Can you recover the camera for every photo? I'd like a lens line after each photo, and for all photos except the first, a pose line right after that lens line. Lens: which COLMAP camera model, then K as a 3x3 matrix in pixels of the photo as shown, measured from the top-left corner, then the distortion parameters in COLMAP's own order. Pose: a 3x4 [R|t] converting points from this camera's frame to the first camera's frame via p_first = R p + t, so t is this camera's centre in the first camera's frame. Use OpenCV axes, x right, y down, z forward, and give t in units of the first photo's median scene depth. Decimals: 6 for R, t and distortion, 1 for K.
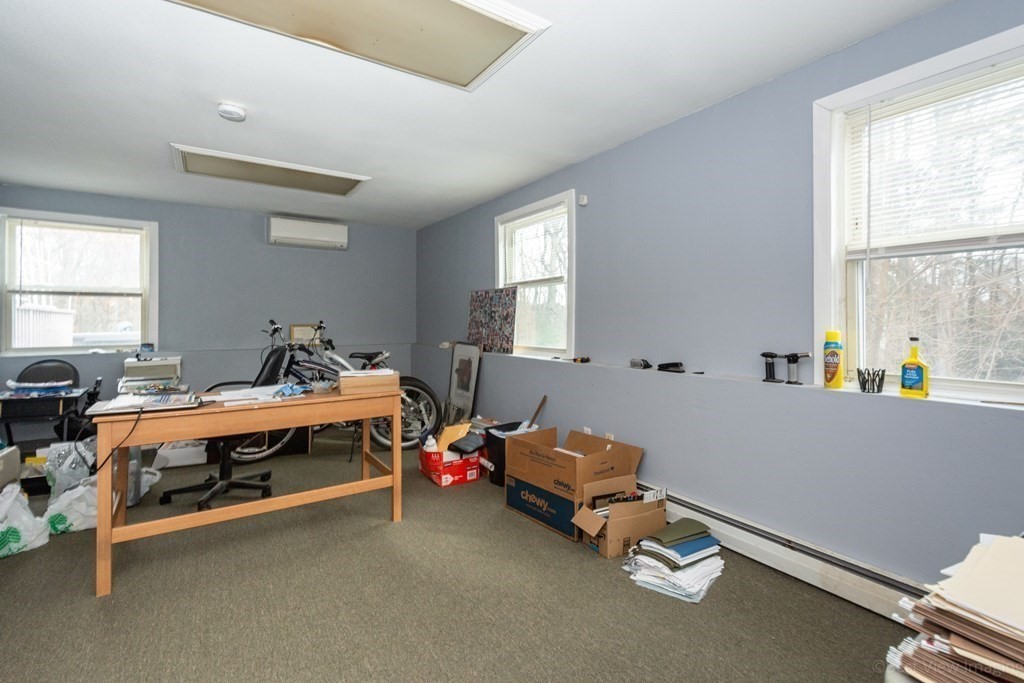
lens RADIAL K [[458.0, 0, 512.1], [0, 458.0, 319.1], [0, 0, 1]] dist [0.000697, 0.000267]
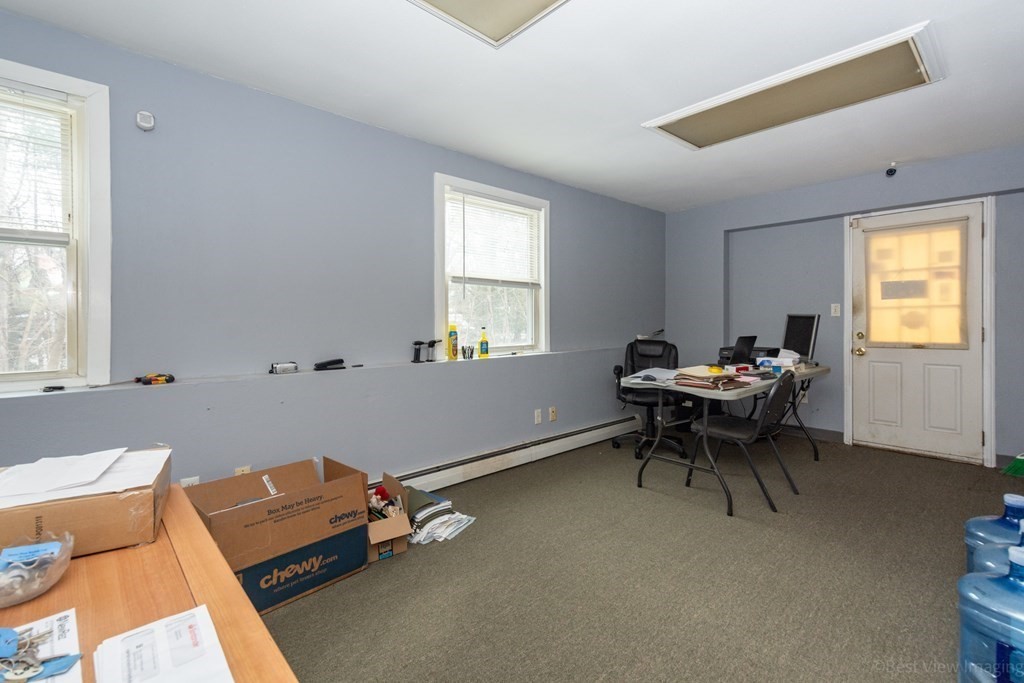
lens RADIAL K [[458.0, 0, 512.8], [0, 458.0, 334.0], [0, 0, 1]] dist [0.000697, 0.000267]
pose [[-0.165108, -0.024934, 0.985960, -0.865968], [-0.003974, 0.999689, 0.024615, 0.017003], [-0.986267, 0.000146, -0.165156, 0.985546]]
